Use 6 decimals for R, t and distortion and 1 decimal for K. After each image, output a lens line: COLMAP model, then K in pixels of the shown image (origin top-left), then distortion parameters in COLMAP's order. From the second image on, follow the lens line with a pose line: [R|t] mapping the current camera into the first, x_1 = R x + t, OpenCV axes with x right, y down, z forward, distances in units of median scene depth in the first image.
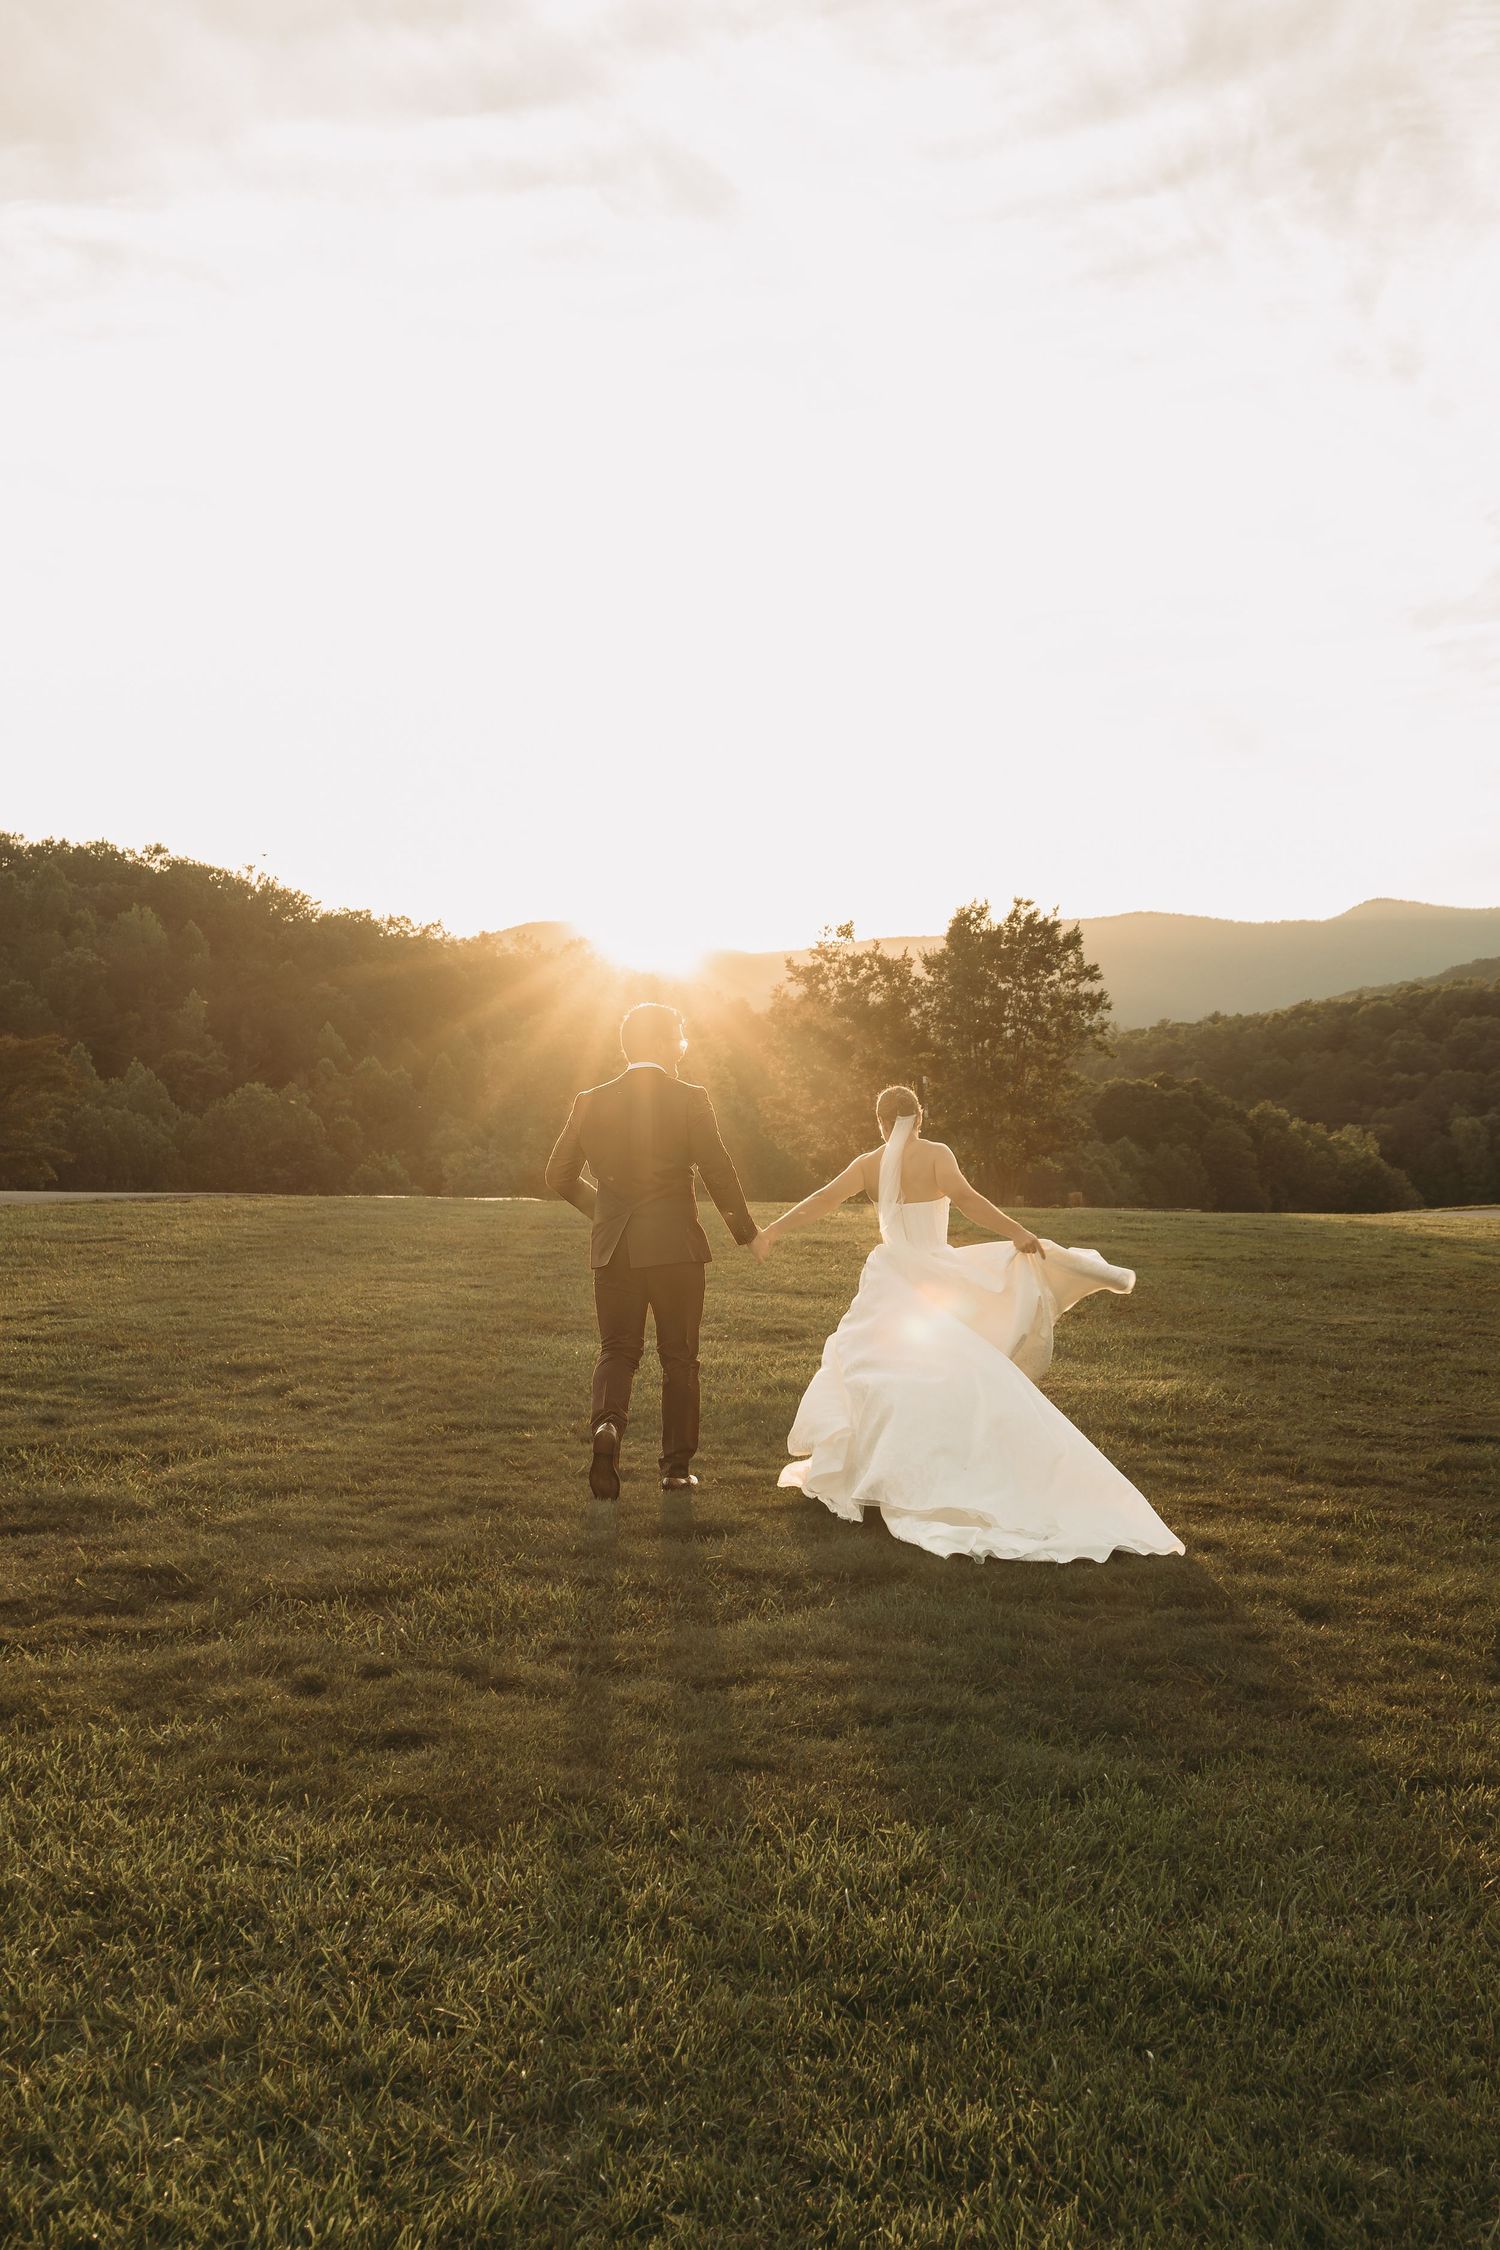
lens RADIAL K [[2583.5, 0, 754.4], [0, 2583.5, 1127.9], [0, 0, 1]] dist [0.033416, 0.024068]
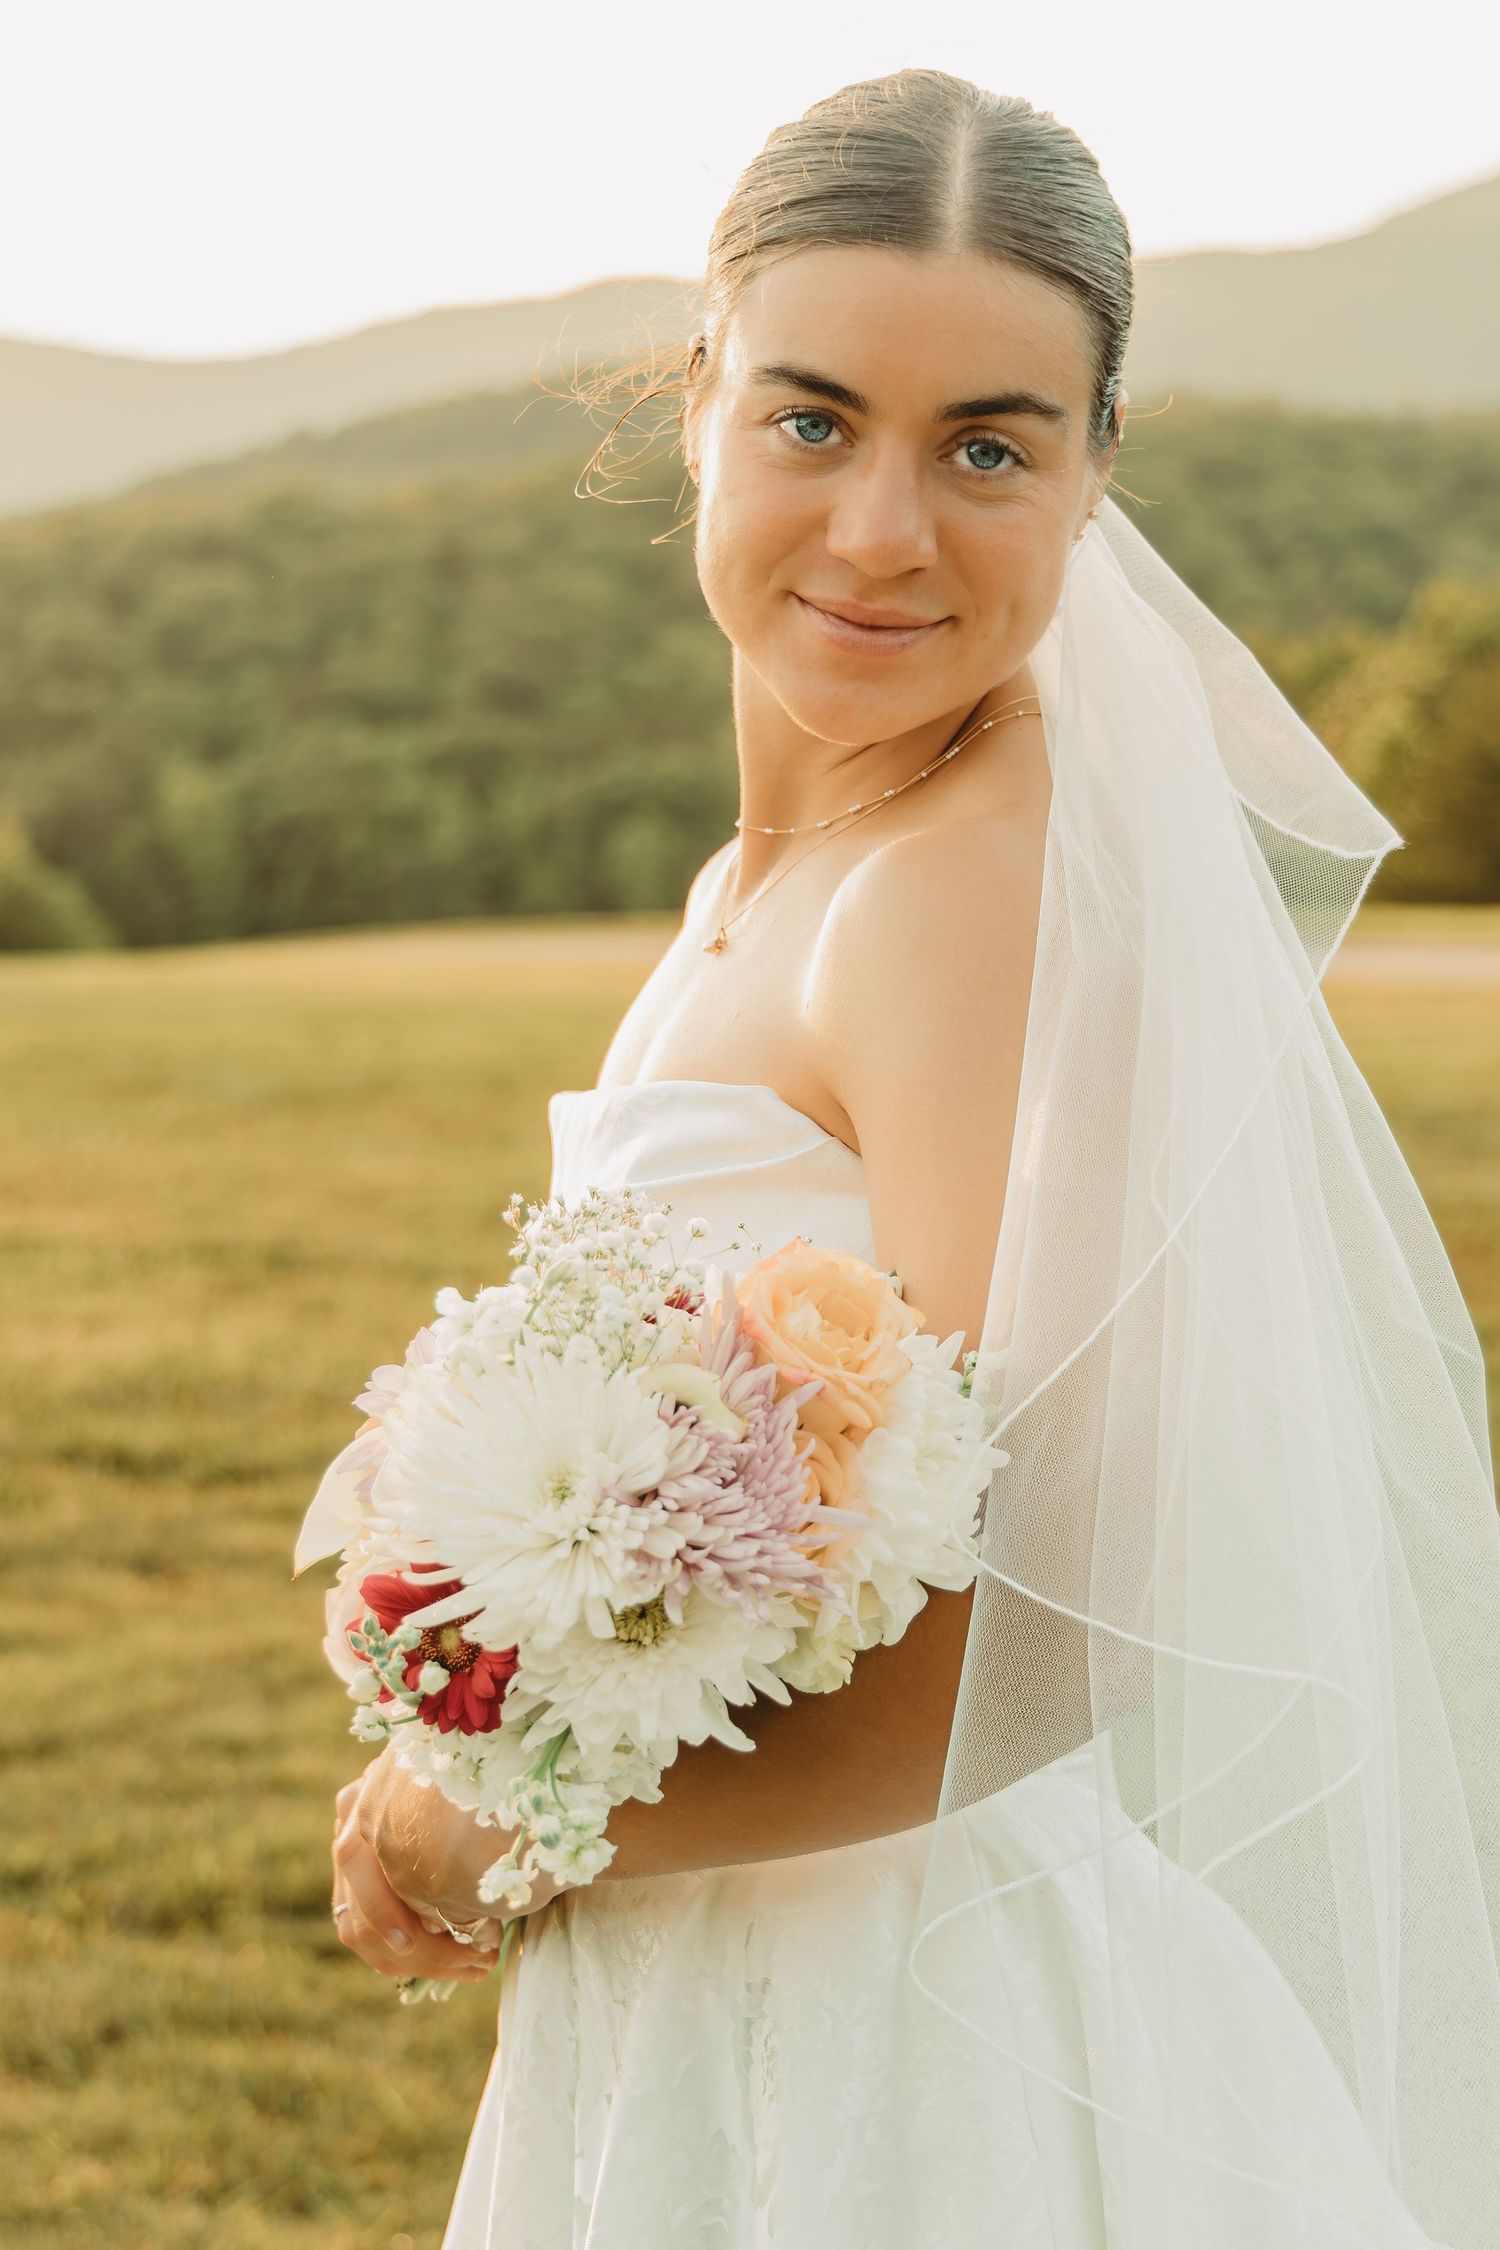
lens RADIAL K [[5356.5, 0, 751.5], [0, 5356.5, 1124.3], [0, 0, 1]] dist [0.003182, -0.037440]
pose [[0.930182, -0.046518, 0.364139, -0.032363], [0.025189, 0.997689, 0.063108, 0.006442], [-0.366233, -0.049530, 0.929204, 0.084292]]
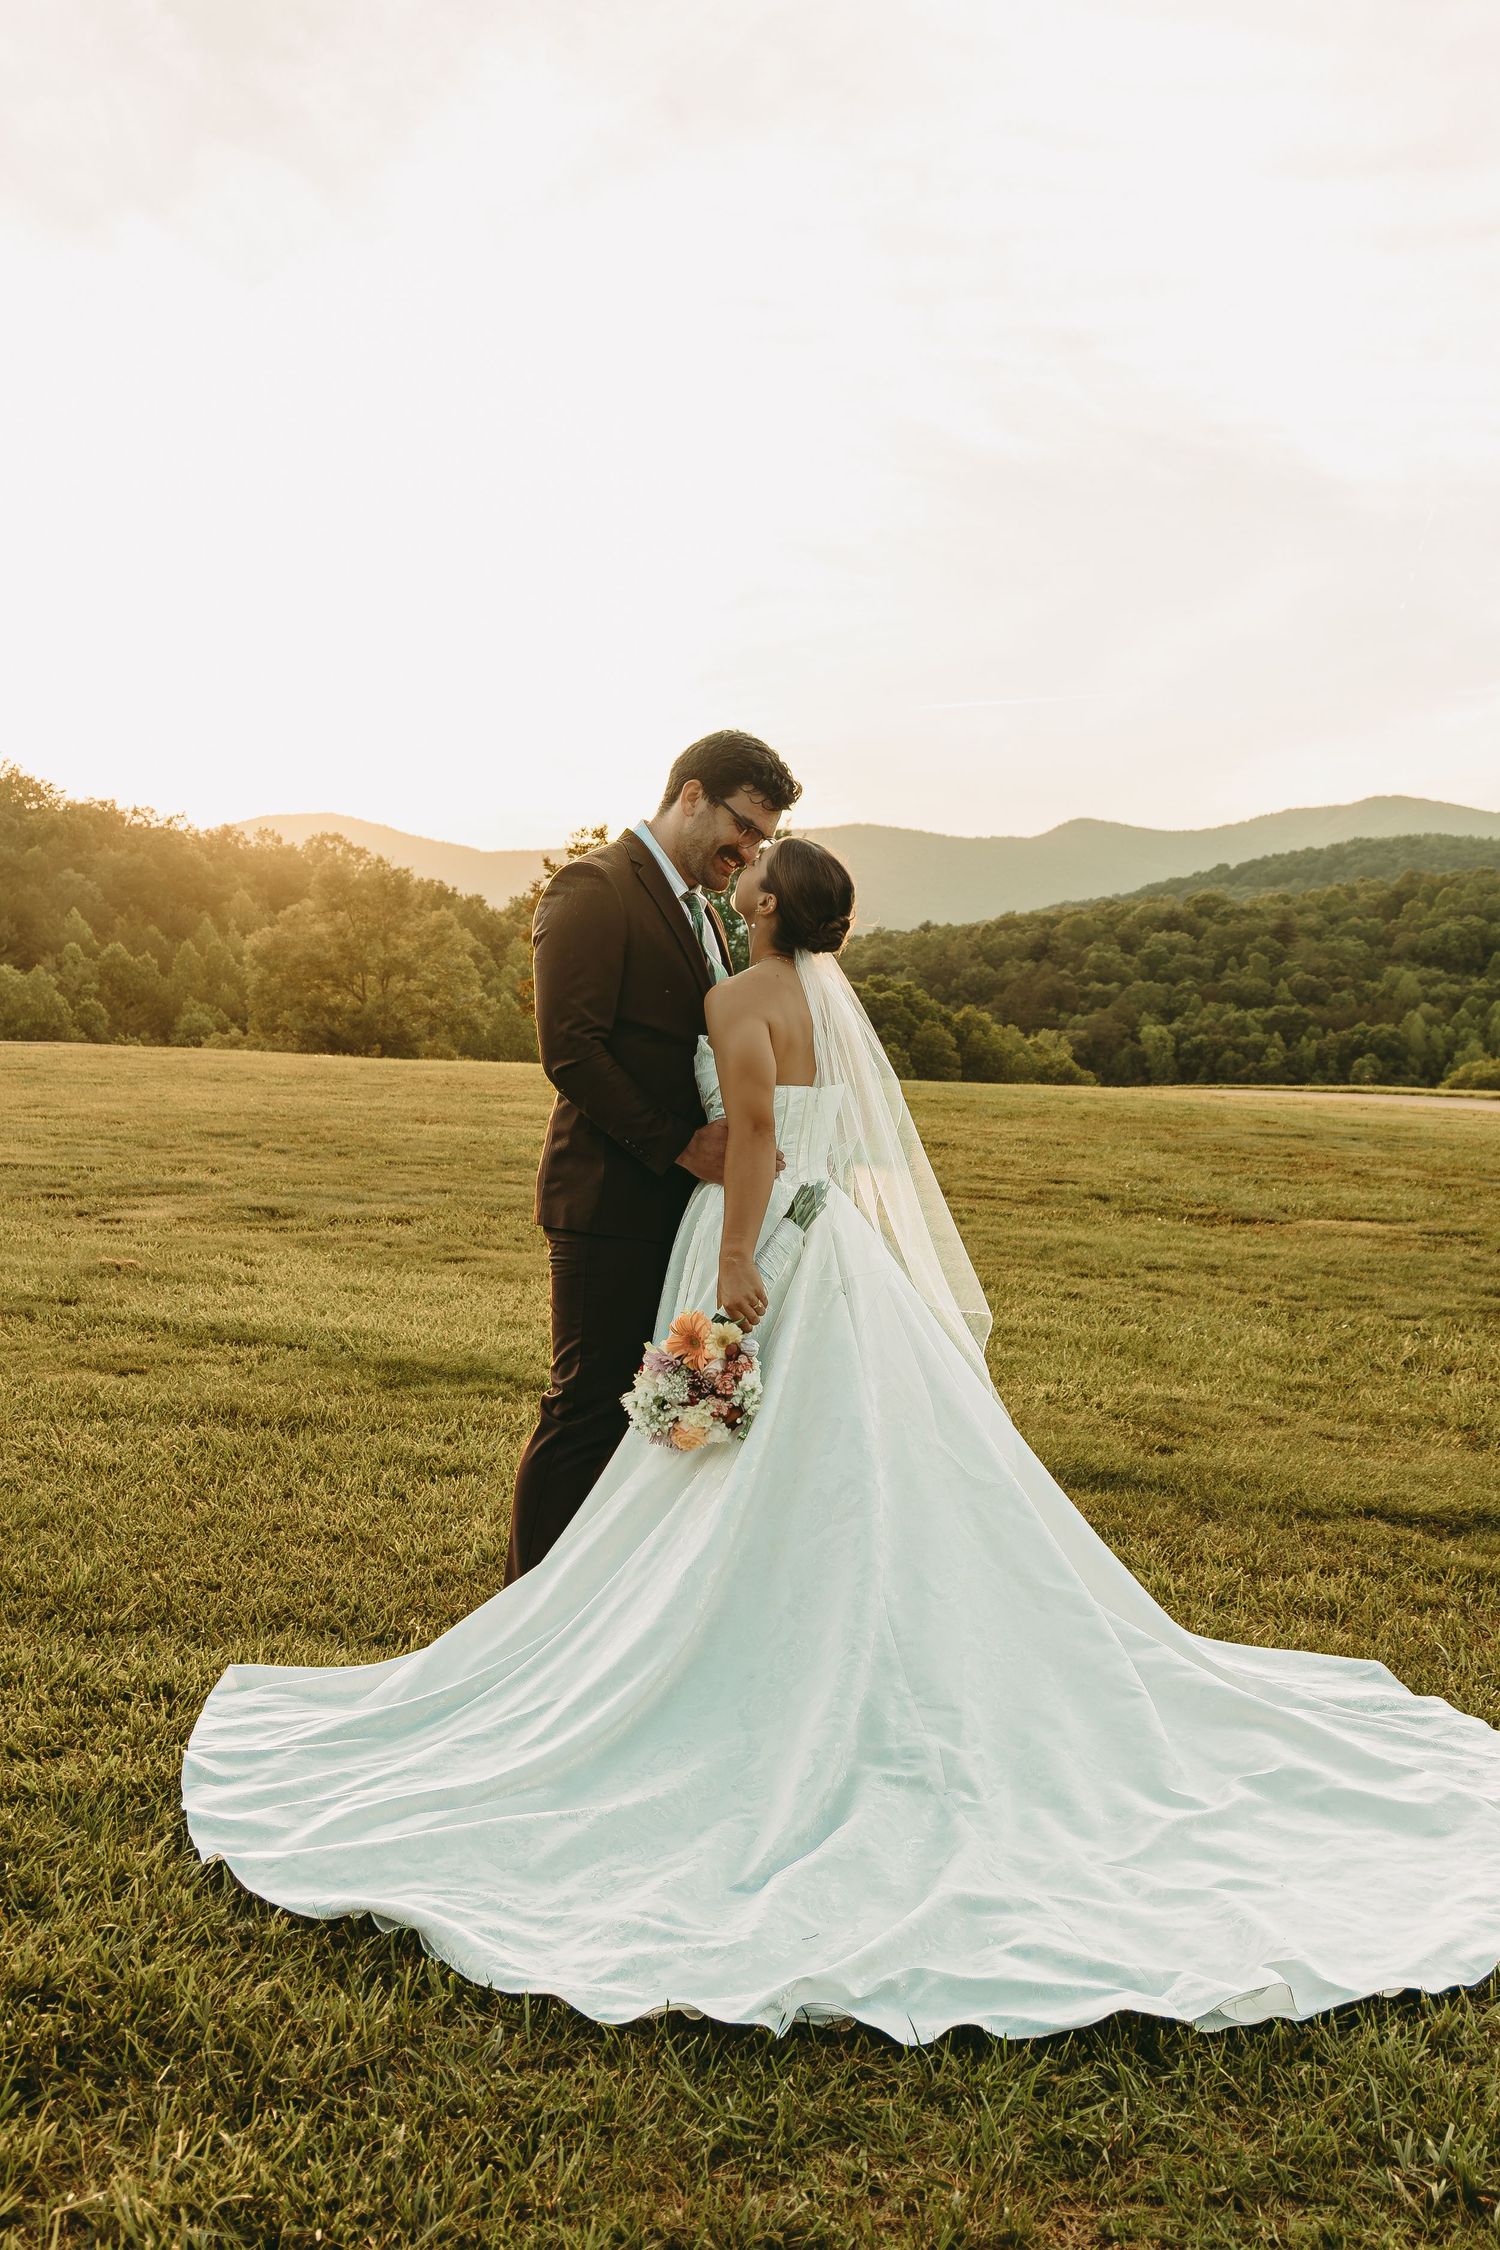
lens RADIAL K [[2501.9, 0, 757.8], [0, 2501.9, 1130.9], [0, 0, 1]] dist [0.017011, 0.003751]
pose [[0.993763, 0.016137, 0.110336, -0.030835], [-0.020719, 0.998964, 0.040514, 0.016344], [-0.109568, -0.042548, 0.993068, -0.213702]]
